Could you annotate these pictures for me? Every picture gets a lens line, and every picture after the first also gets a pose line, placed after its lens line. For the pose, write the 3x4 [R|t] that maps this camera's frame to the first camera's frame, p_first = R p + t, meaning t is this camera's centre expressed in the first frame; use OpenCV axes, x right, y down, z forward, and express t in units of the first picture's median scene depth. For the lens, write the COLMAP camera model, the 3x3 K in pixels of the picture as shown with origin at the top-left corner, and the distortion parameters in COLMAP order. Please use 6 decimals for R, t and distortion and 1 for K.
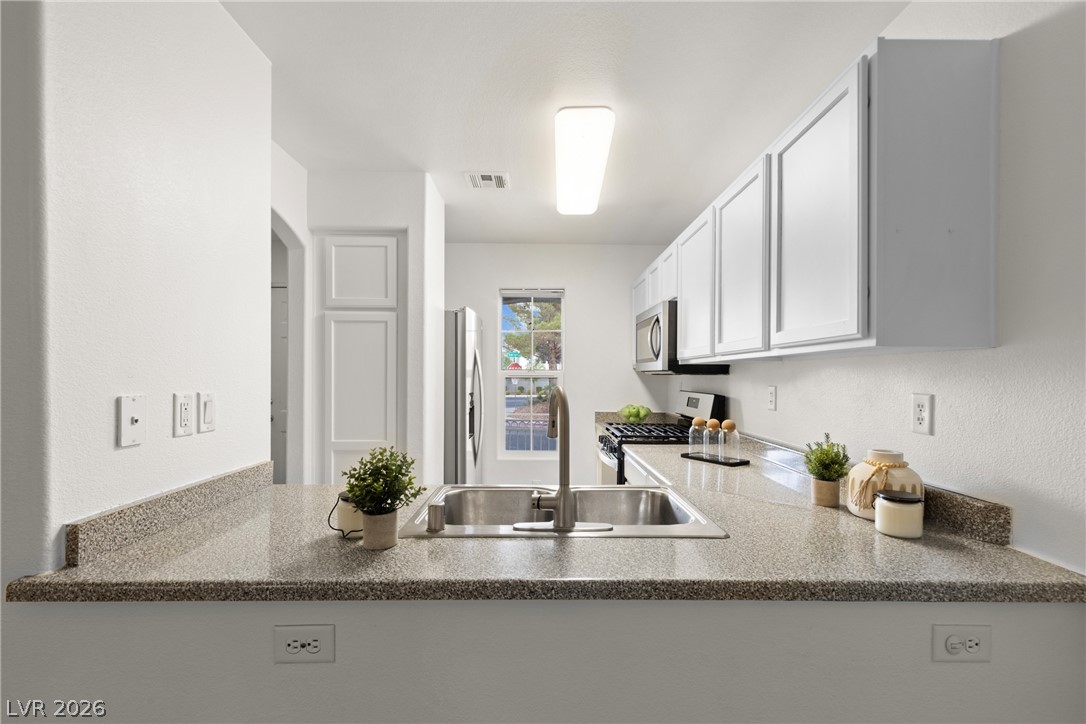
lens RADIAL K [[487.7, 0, 545.4], [0, 487.7, 370.8], [0, 0, 1]] dist [0.005204, -0.000017]
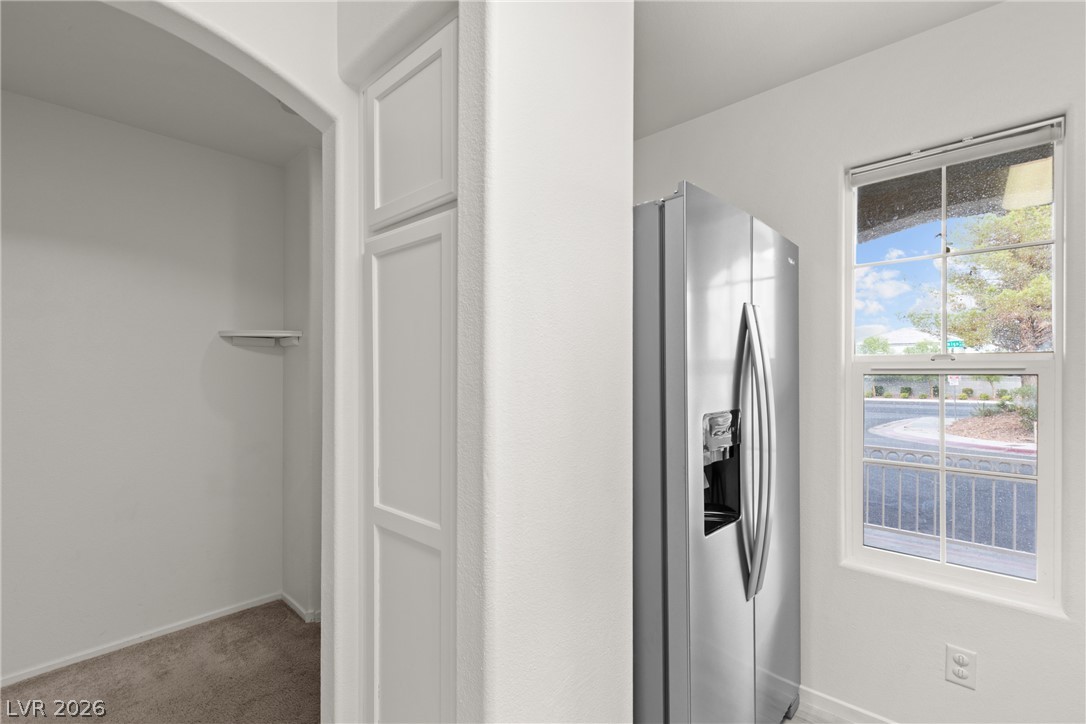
lens RADIAL K [[487.7, 0, 547.8], [0, 487.7, 369.5], [0, 0, 1]] dist [0.005204, -0.000017]
pose [[0.723088, -0.003213, -0.690748, 0.039587], [0.004720, 0.999989, 0.000290, 0.024689], [0.690739, -0.003470, 0.723096, 1.370171]]
